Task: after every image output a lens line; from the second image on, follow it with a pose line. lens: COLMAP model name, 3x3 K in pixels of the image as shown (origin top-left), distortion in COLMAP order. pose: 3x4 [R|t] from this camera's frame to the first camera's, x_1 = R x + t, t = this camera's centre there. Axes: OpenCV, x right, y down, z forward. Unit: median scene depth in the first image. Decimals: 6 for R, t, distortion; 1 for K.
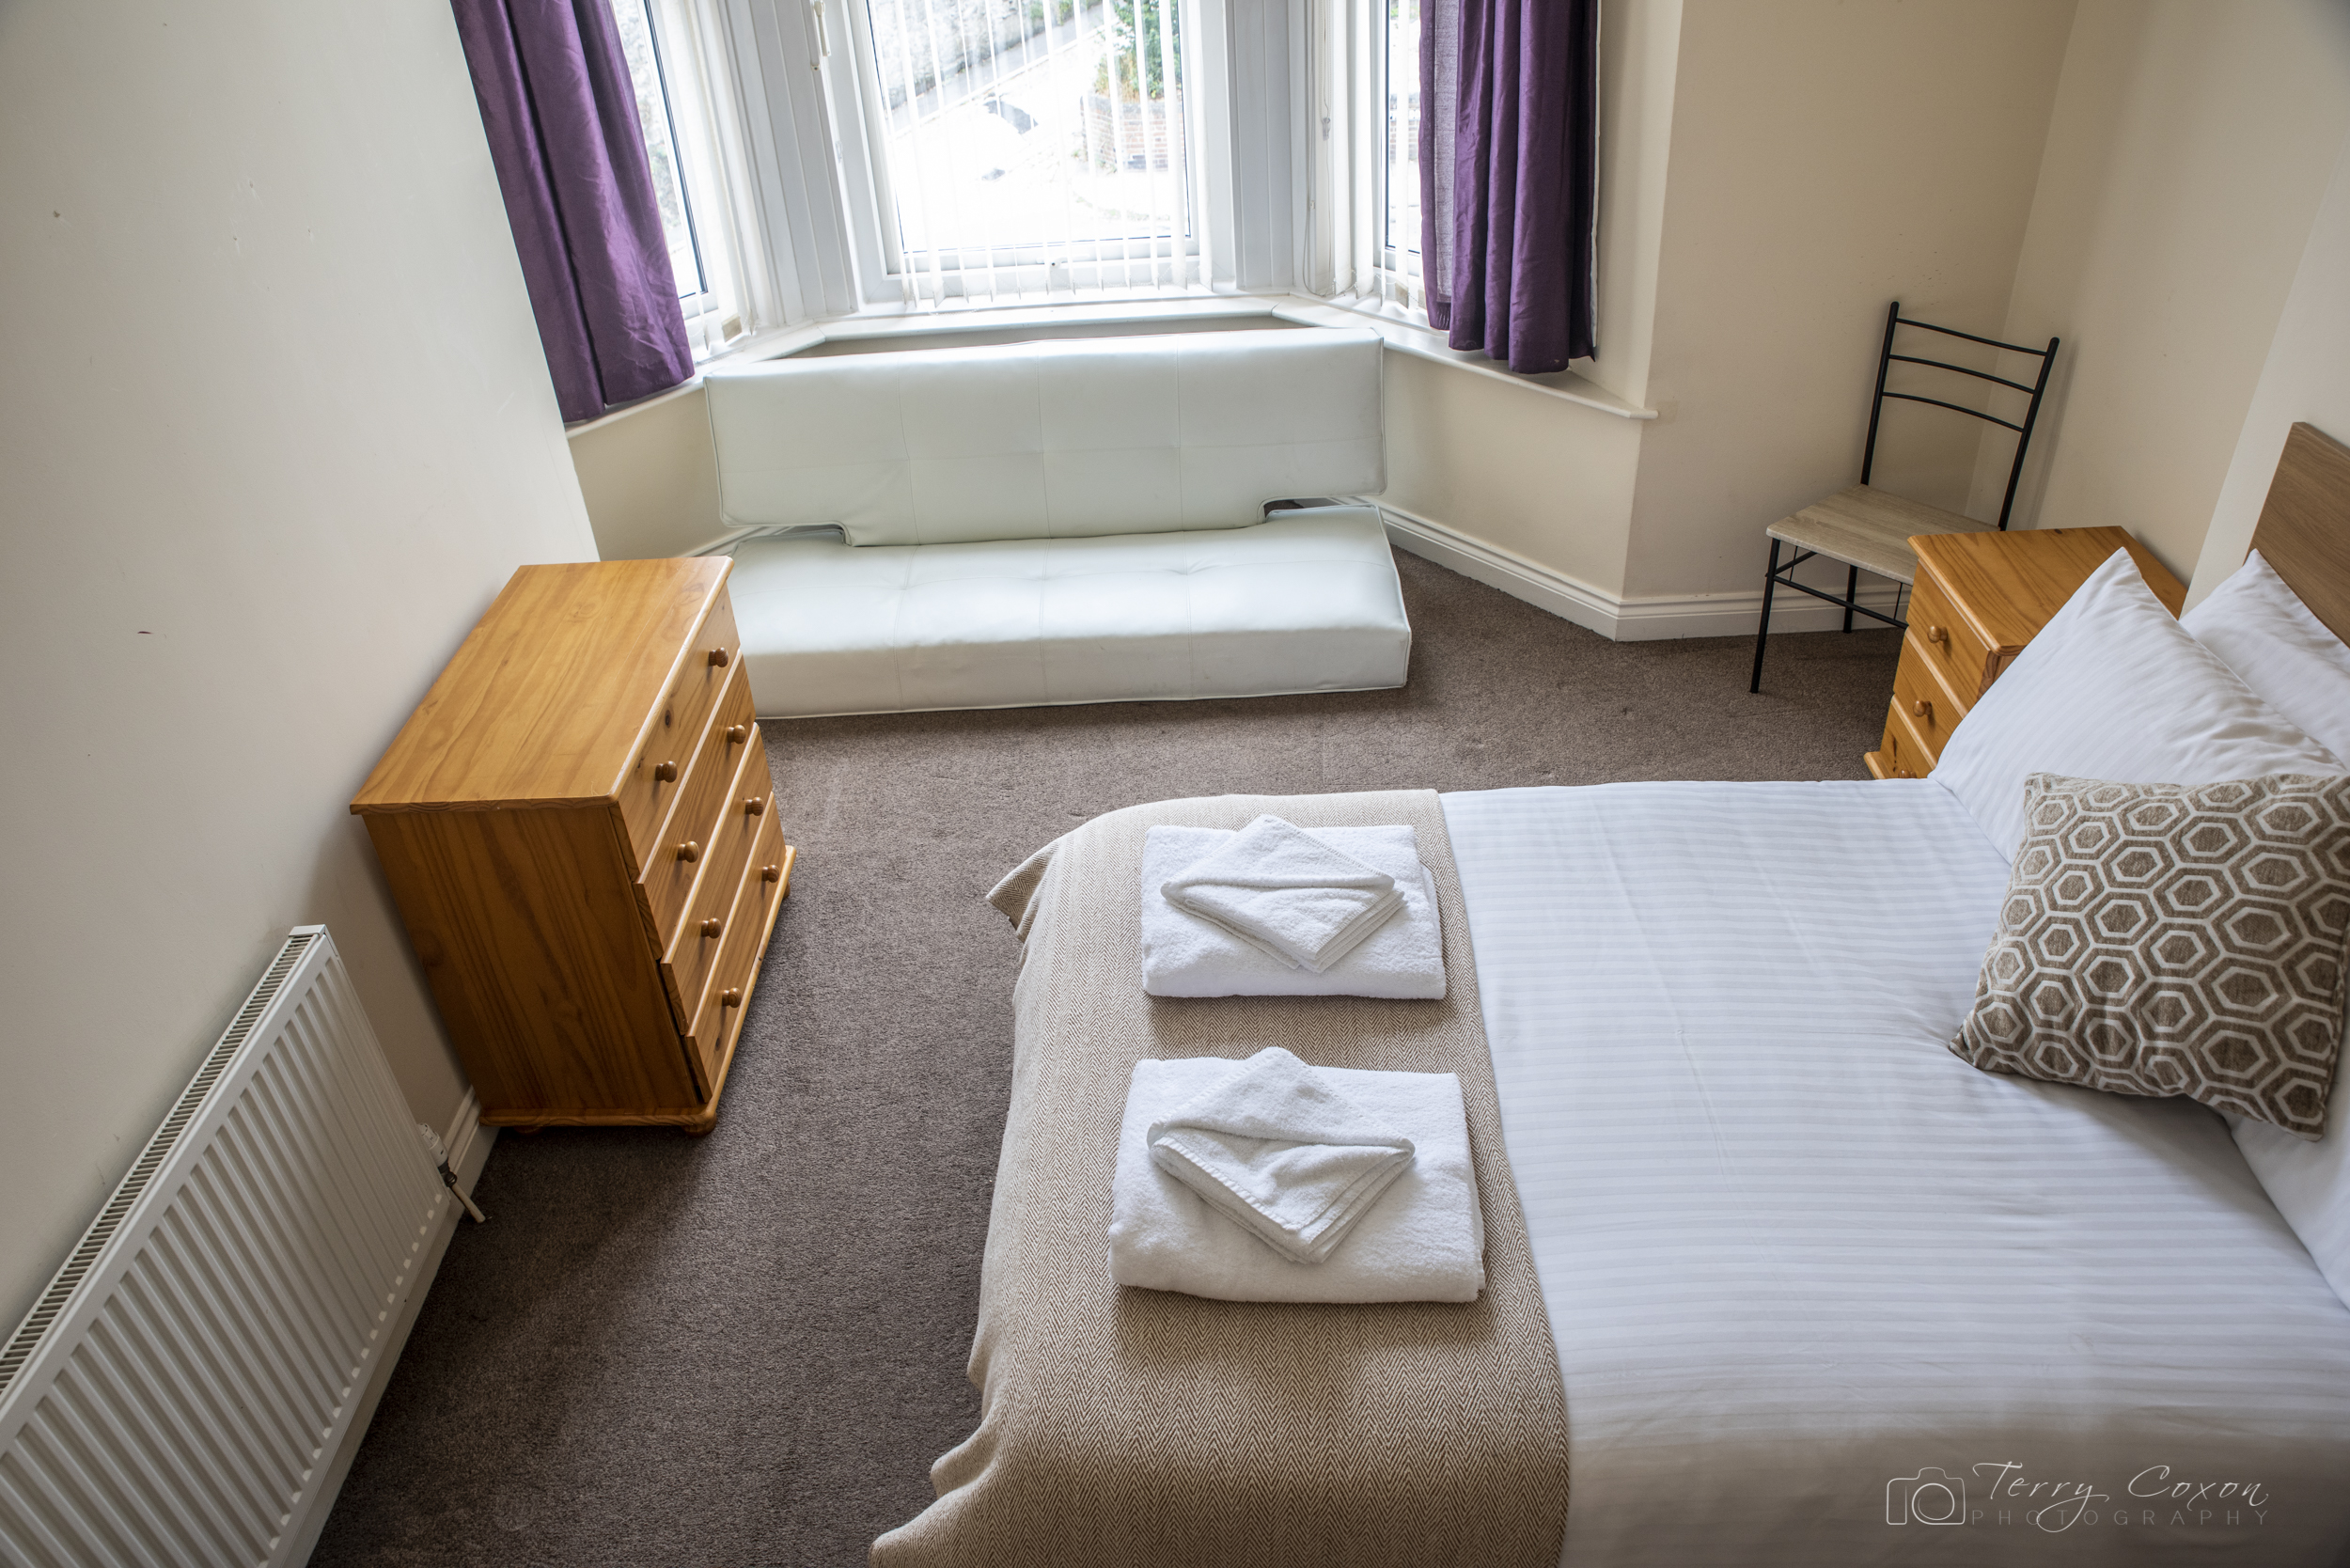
lens RADIAL K [[1598.2, 0, 1133.2], [0, 1598.2, 796.4], [0, 0, 1]] dist [-0.133690, 0.094784]
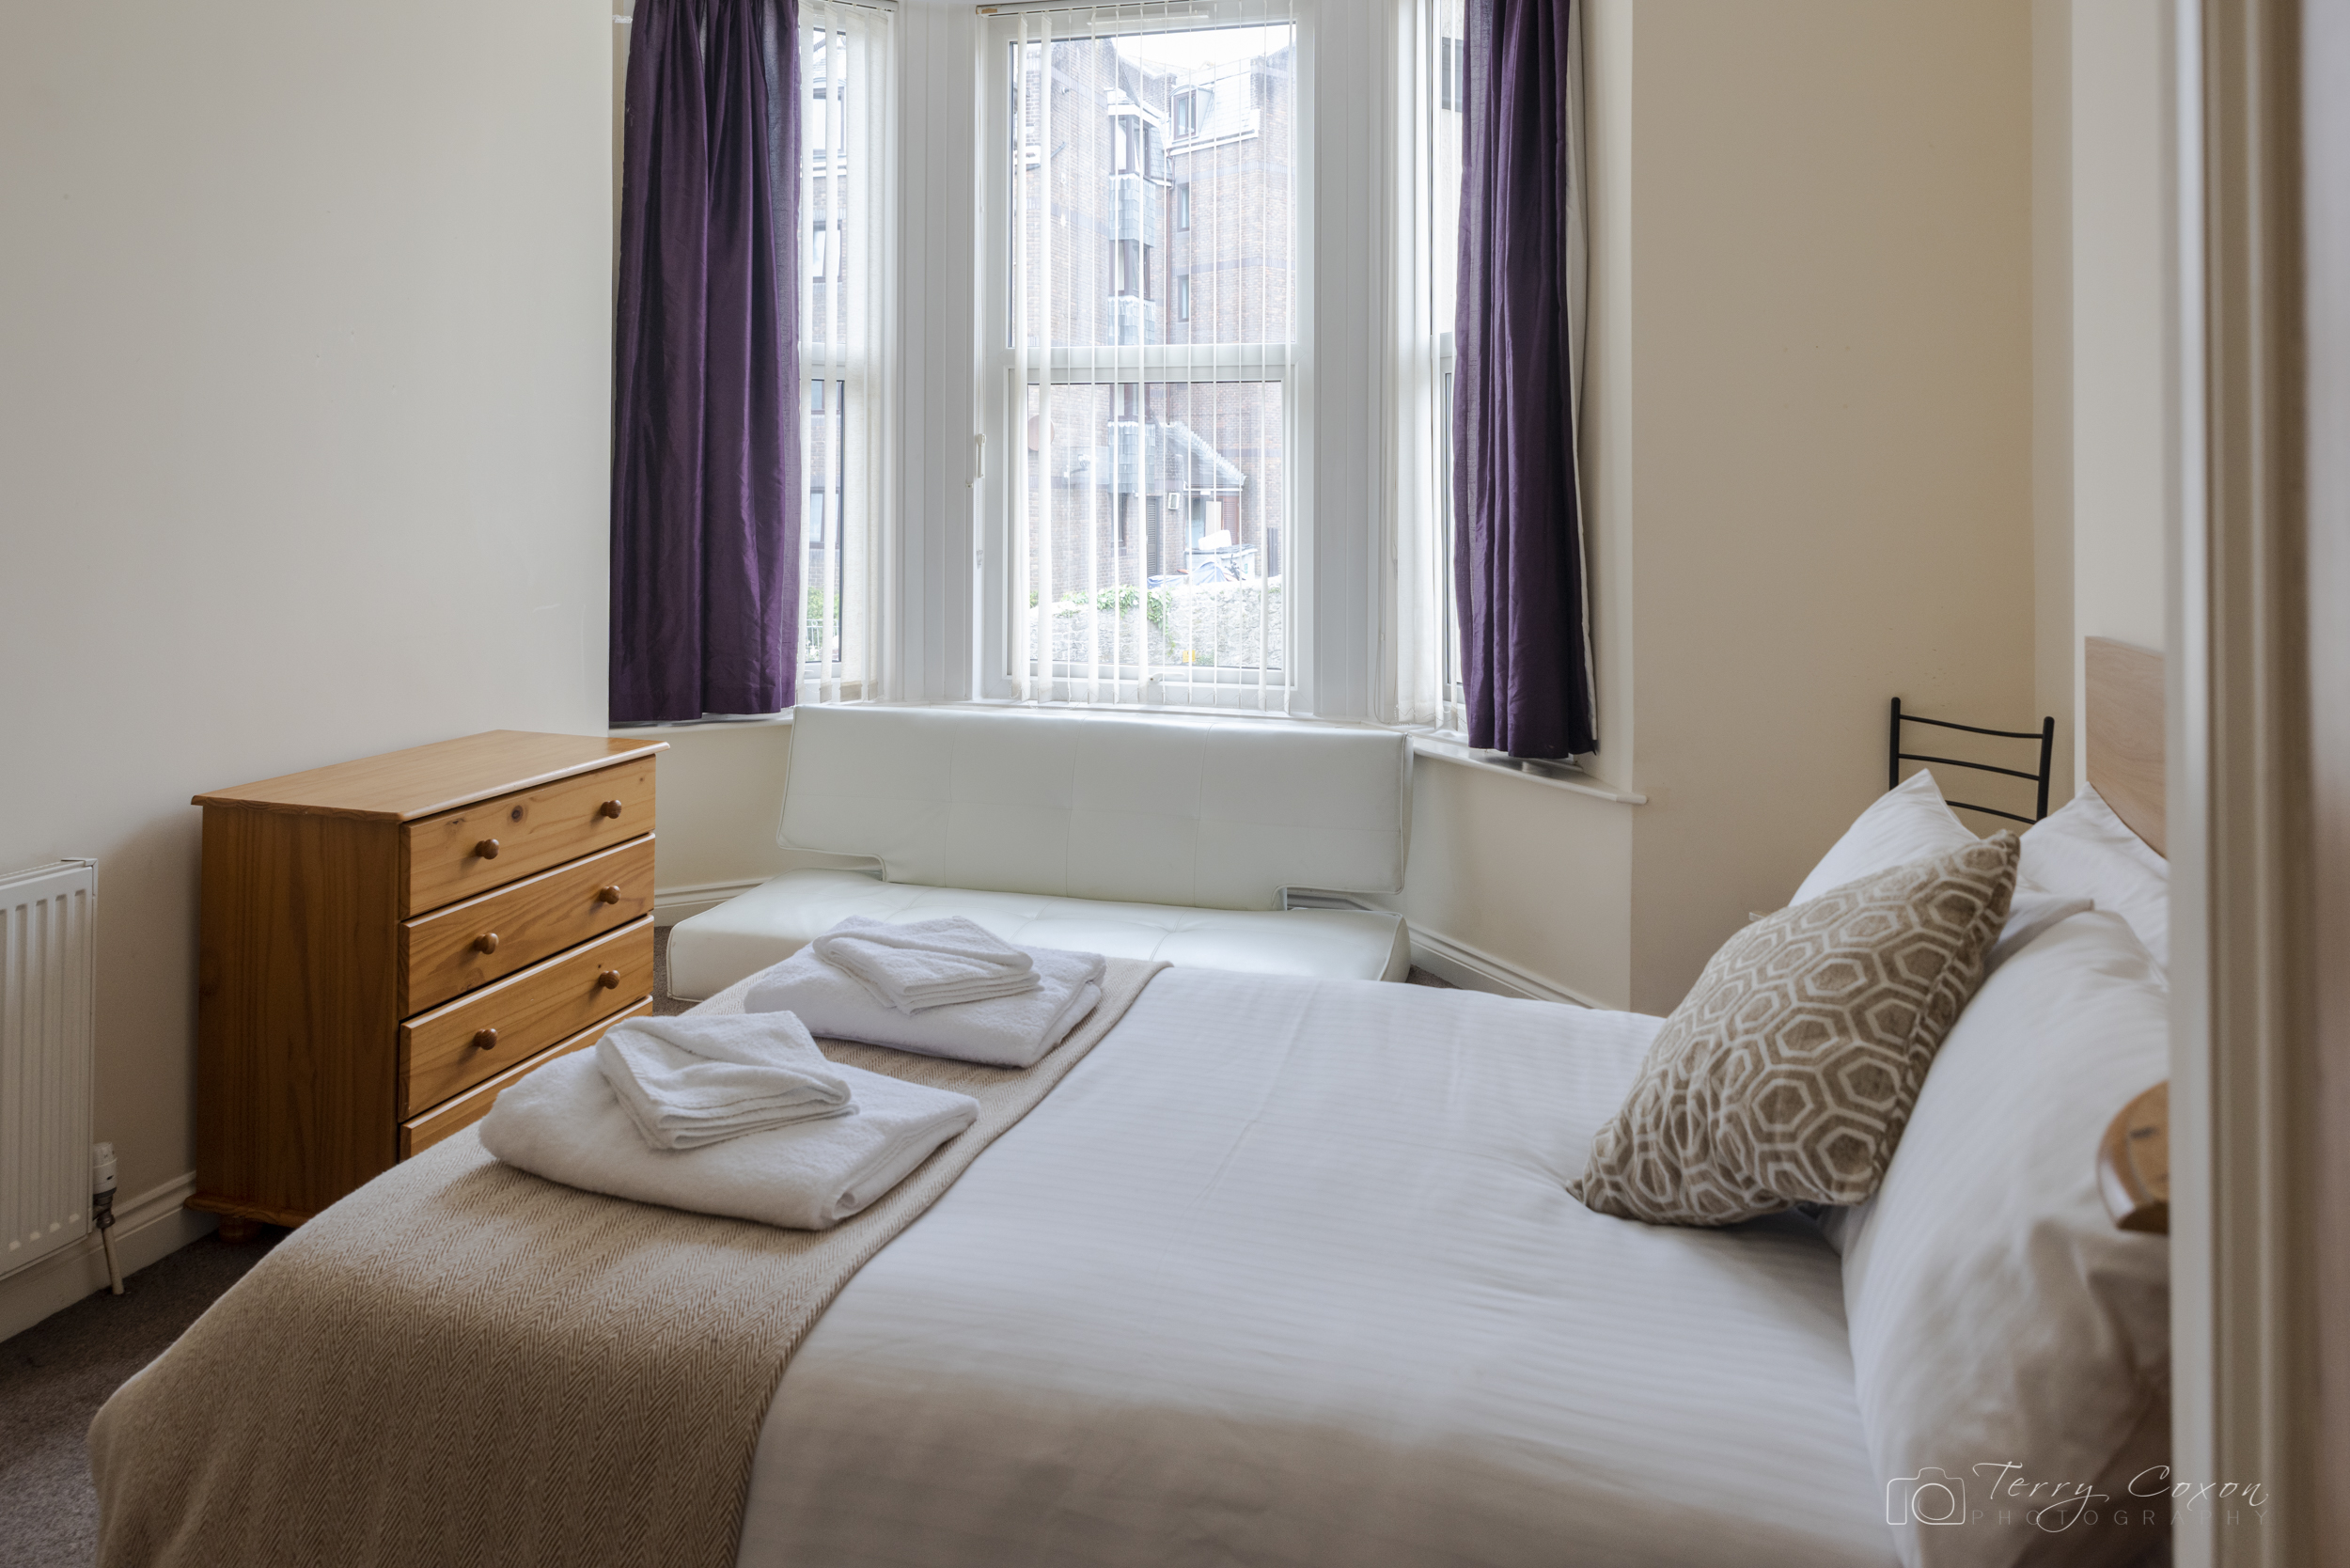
lens RADIAL K [[1652.5, 0, 1144.0], [0, 1652.5, 472.9], [0, 0, 1]] dist [0.000998, -0.005000]
pose [[0.963084, 0.072267, -0.259319, 0.528346], [-0.208803, 0.808540, -0.550149, 0.395371], [0.169913, 0.583987, 0.793782, 0.052034]]
